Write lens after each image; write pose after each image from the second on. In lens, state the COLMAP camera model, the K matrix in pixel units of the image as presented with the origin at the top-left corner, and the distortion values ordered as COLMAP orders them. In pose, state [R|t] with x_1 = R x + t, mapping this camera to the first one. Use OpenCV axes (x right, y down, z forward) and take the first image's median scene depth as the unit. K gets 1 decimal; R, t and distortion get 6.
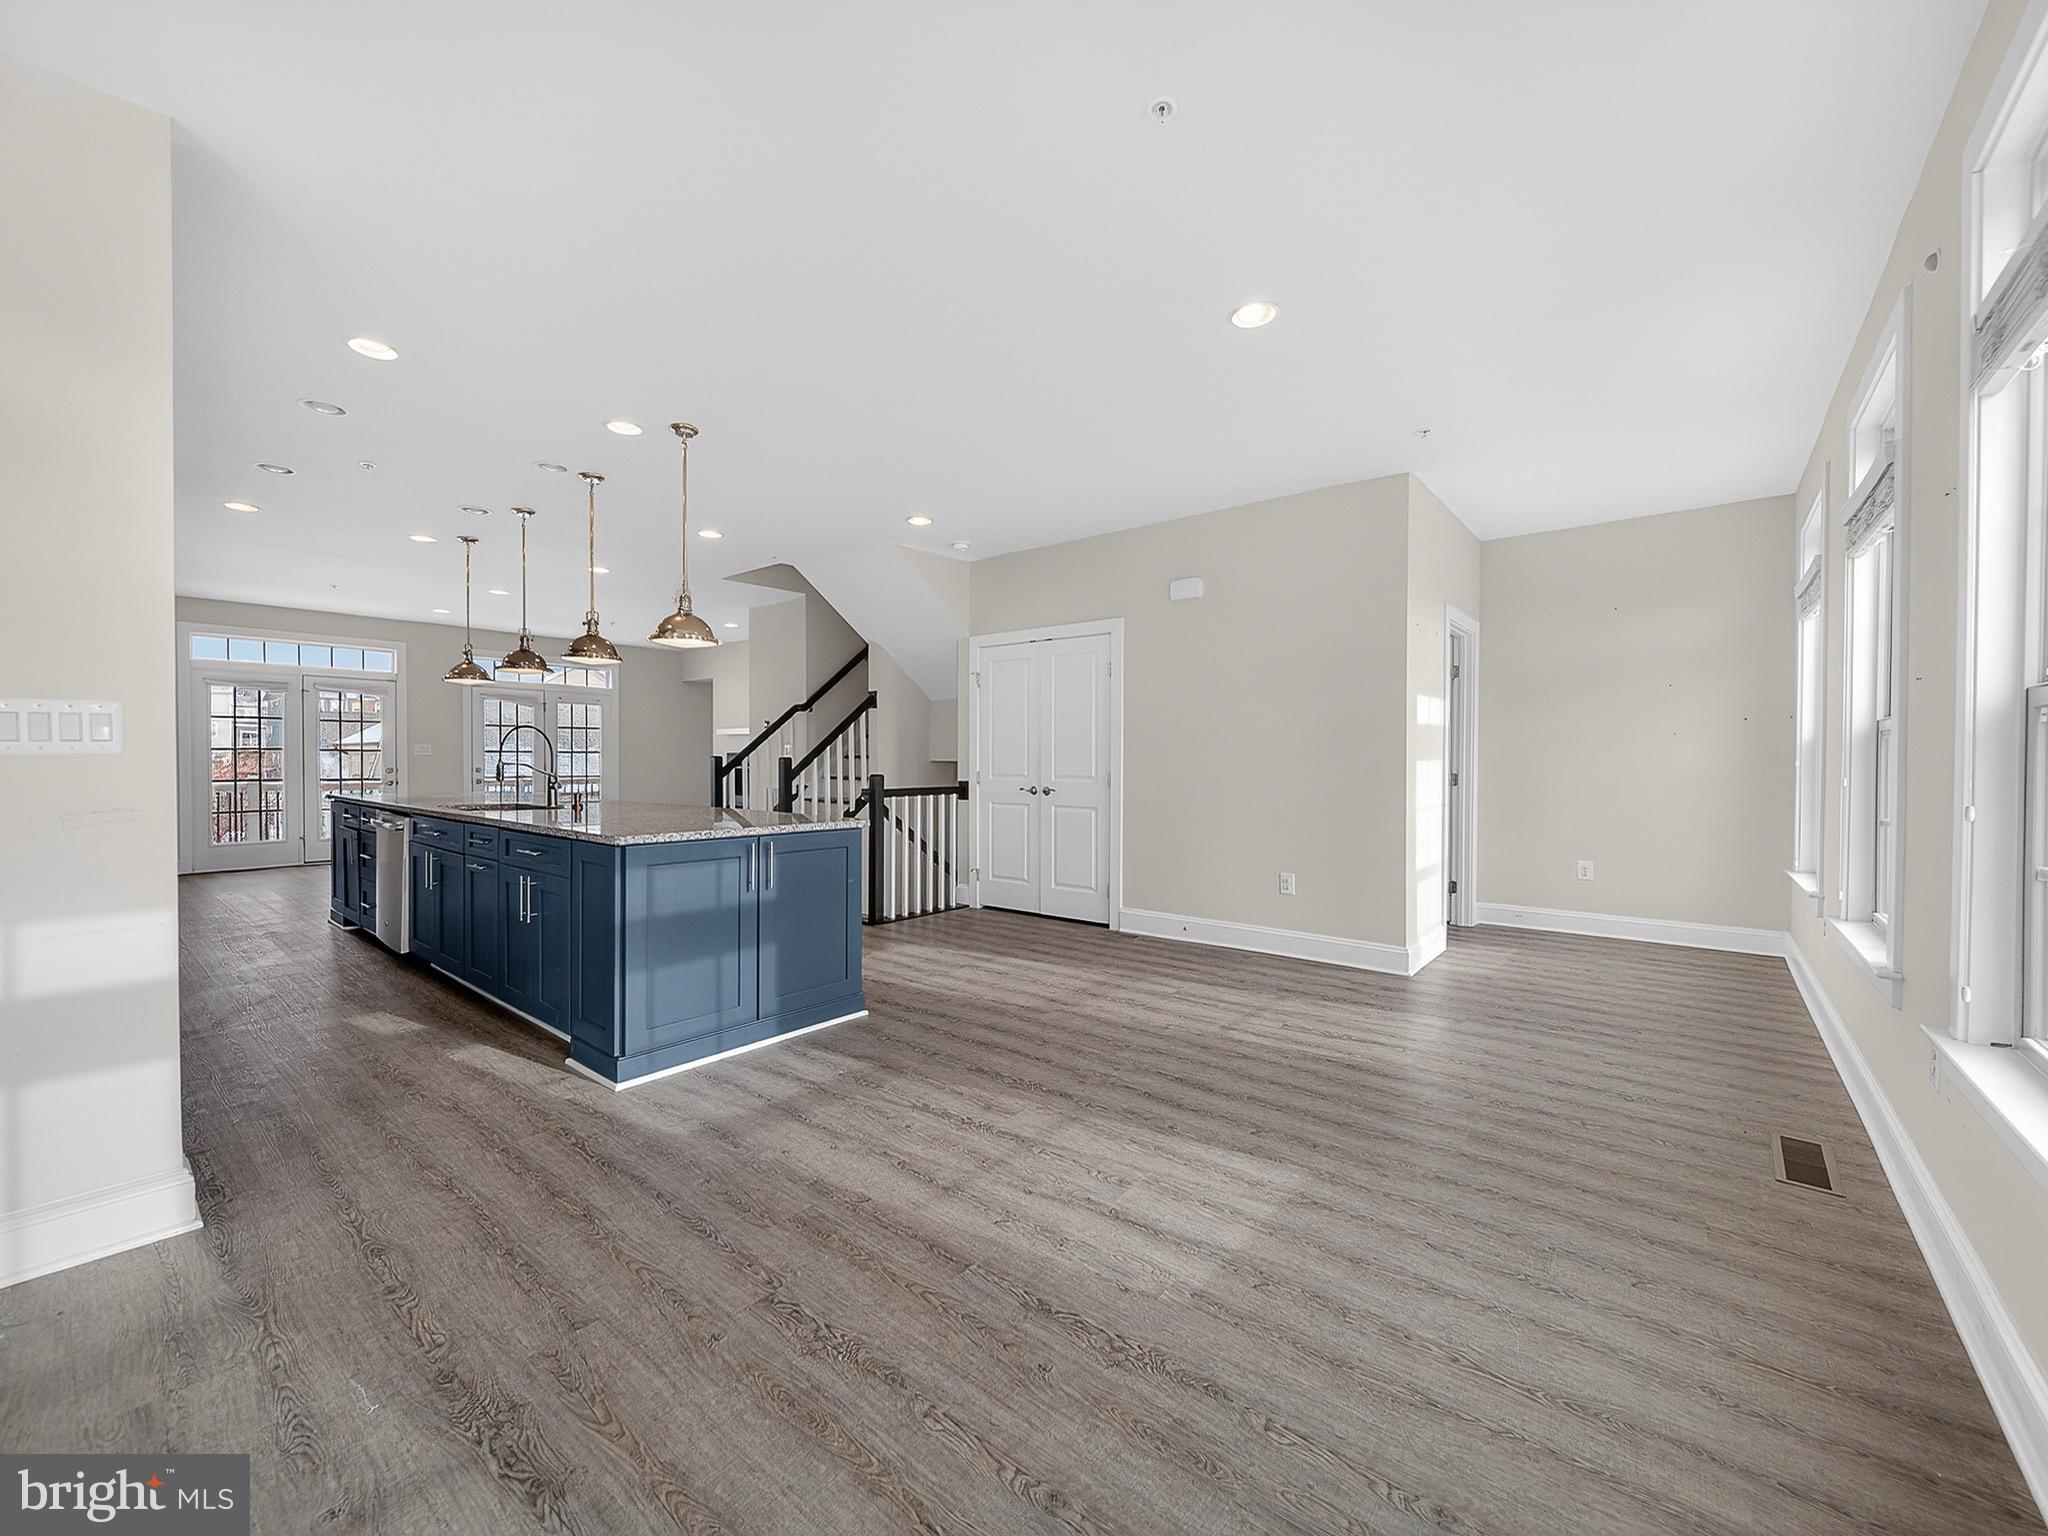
lens RADIAL K [[805.3, 0, 1024.0], [0, 805.3, 768.0], [0, 0, 1]] dist [-0.002117, -0.000387]
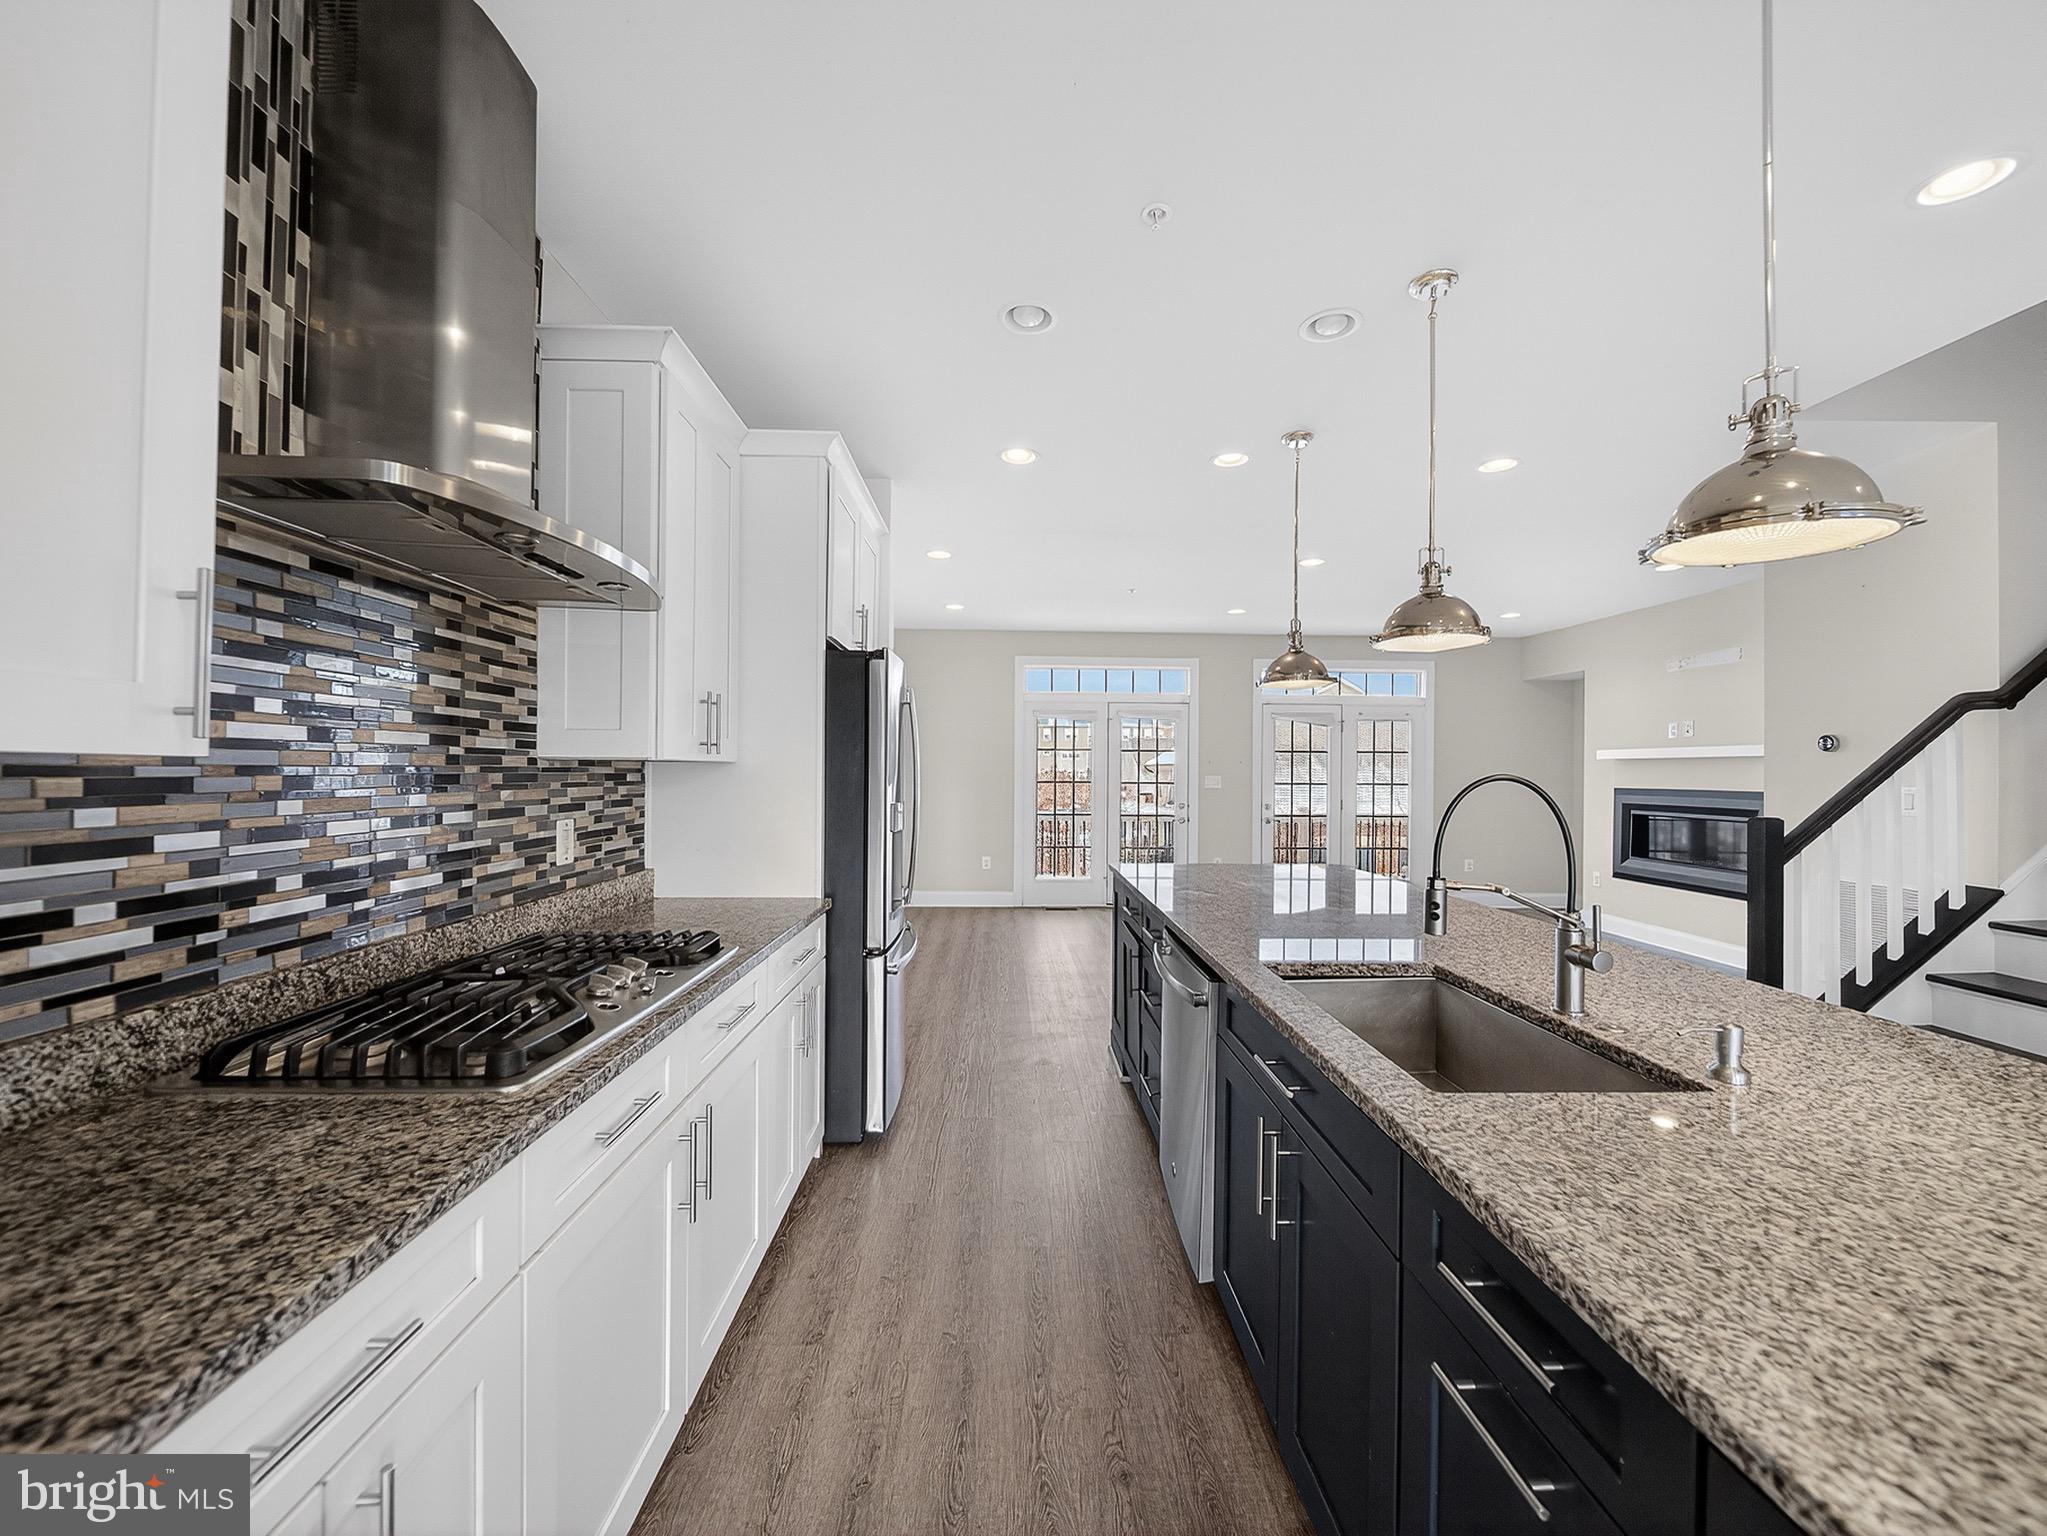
lens RADIAL K [[804.9, 0, 1023.5], [0, 804.9, 768.0], [0, 0, 1]] dist [-0.002117, -0.000387]
pose [[0.654618, -0.001178, -0.755959, -0.732999], [-0.014829, 0.999786, -0.014399, -0.070334], [0.755814, 0.020636, 0.654461, 0.918458]]
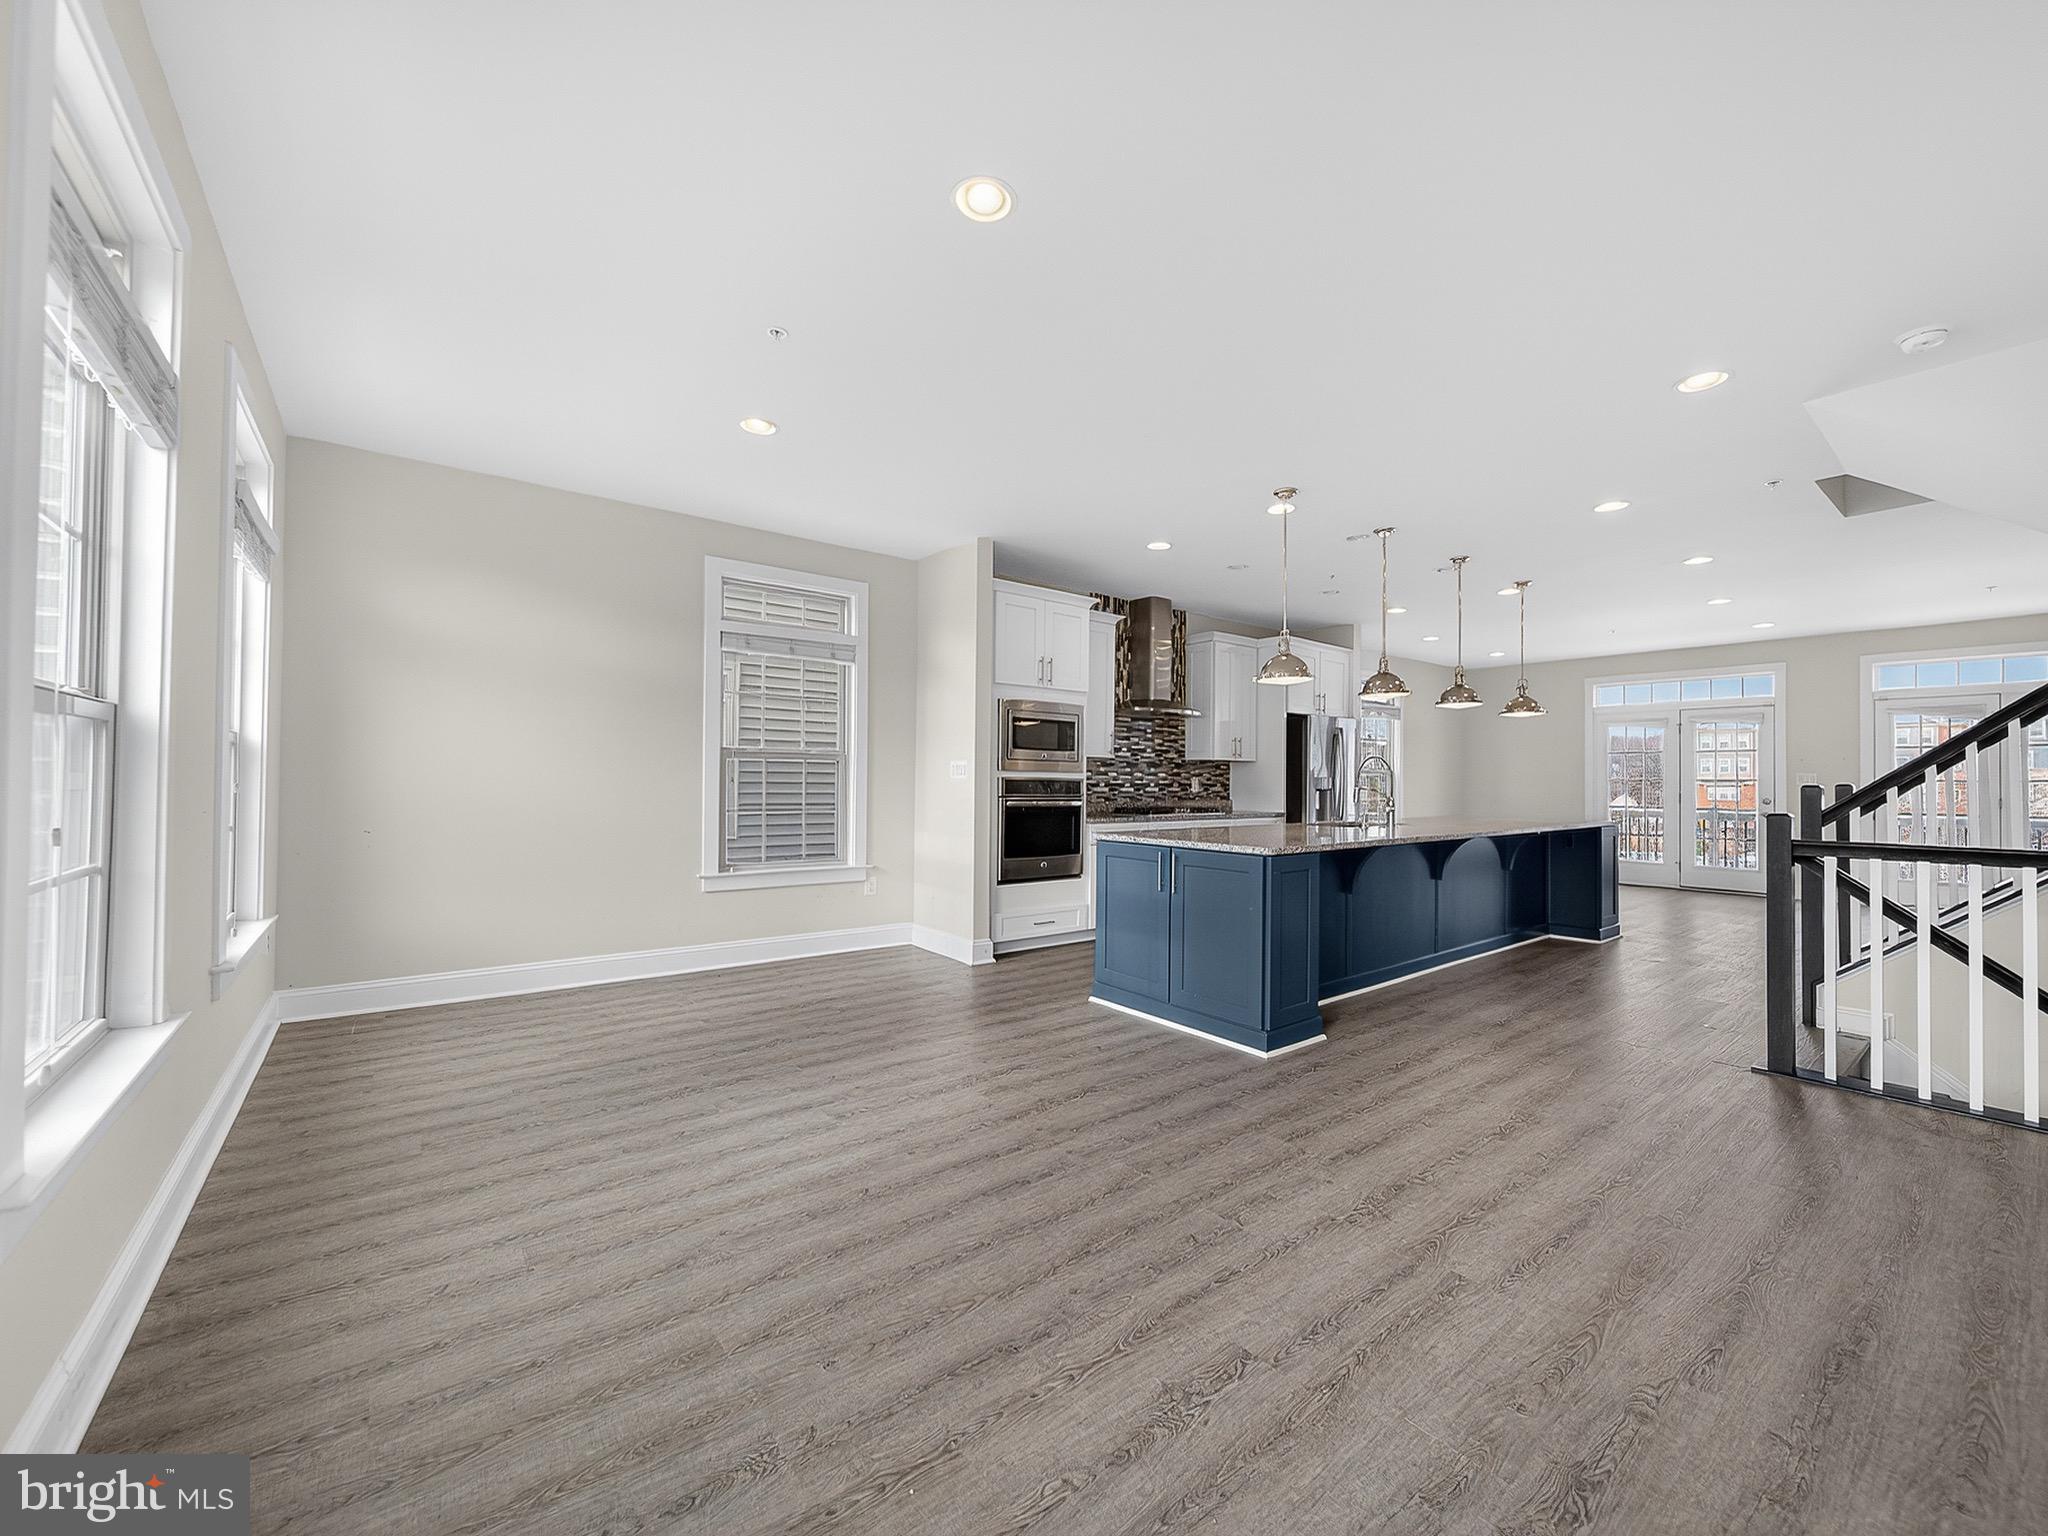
lens RADIAL K [[812.1, 0, 1037.5], [0, 812.1, 770.4], [0, 0, 1]] dist [-0.000801, -0.000174]
pose [[-0.213930, -0.018209, -0.976679, 0.954504], [-0.021024, 0.999680, -0.014033, -0.007858], [0.976623, 0.017531, -0.214245, 1.146887]]
